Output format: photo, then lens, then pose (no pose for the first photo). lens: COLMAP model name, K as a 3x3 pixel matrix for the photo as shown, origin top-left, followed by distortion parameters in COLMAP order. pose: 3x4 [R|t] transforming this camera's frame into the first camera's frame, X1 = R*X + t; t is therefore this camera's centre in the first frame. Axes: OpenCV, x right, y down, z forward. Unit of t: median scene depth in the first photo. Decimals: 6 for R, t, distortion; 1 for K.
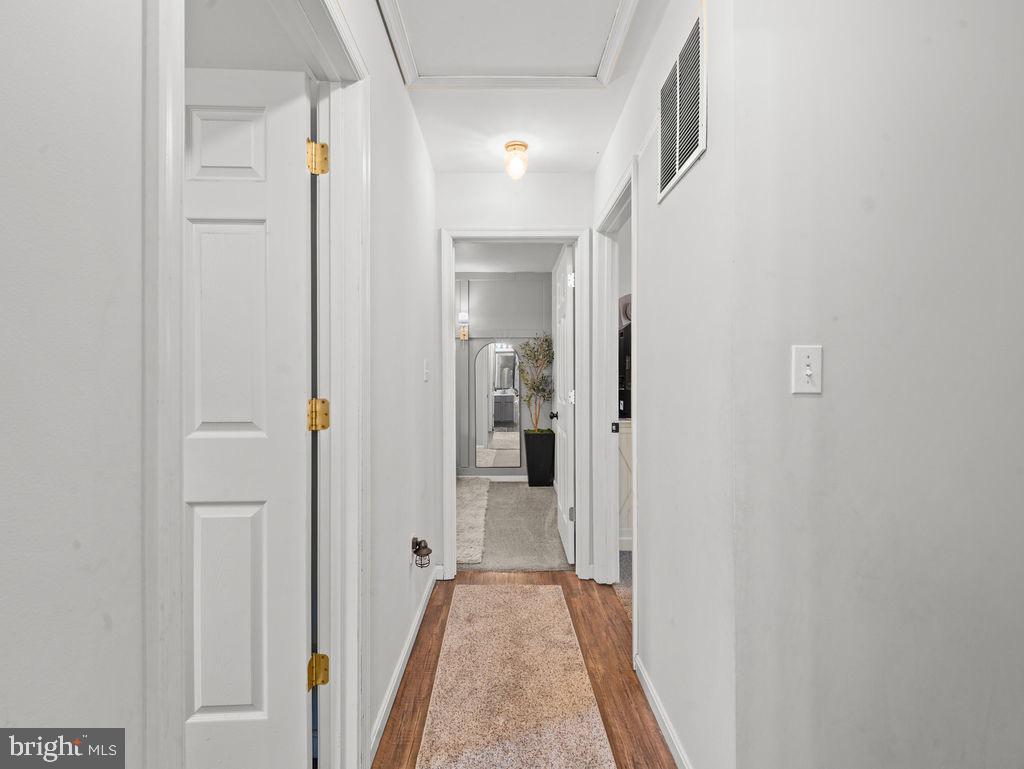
lens RADIAL K [[476.1, 0, 512.0], [0, 476.1, 384.5], [0, 0, 1]] dist [0.000502, -0.000422]
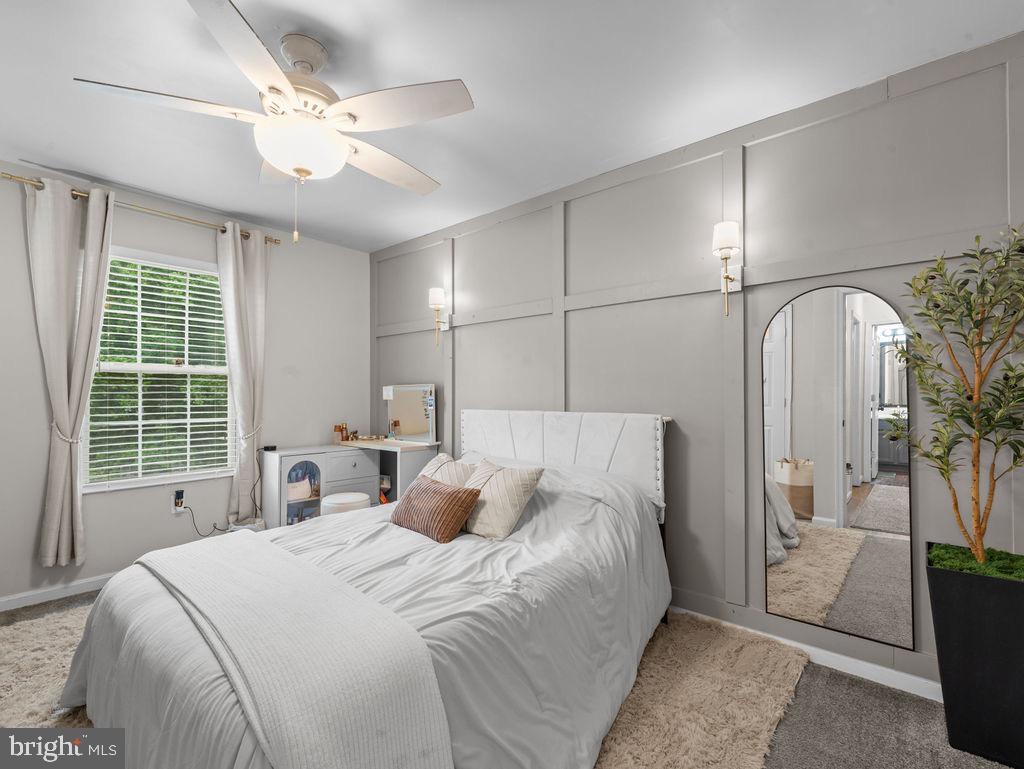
lens RADIAL K [[476.1, 0, 512.0], [0, 476.1, 384.5], [0, 0, 1]] dist [0.000502, -0.000422]
pose [[0.747140, -0.011383, -0.664569, 0.030700], [-0.004150, 0.999754, -0.021790, -0.004141], [0.664654, 0.019039, 0.746909, 0.571133]]
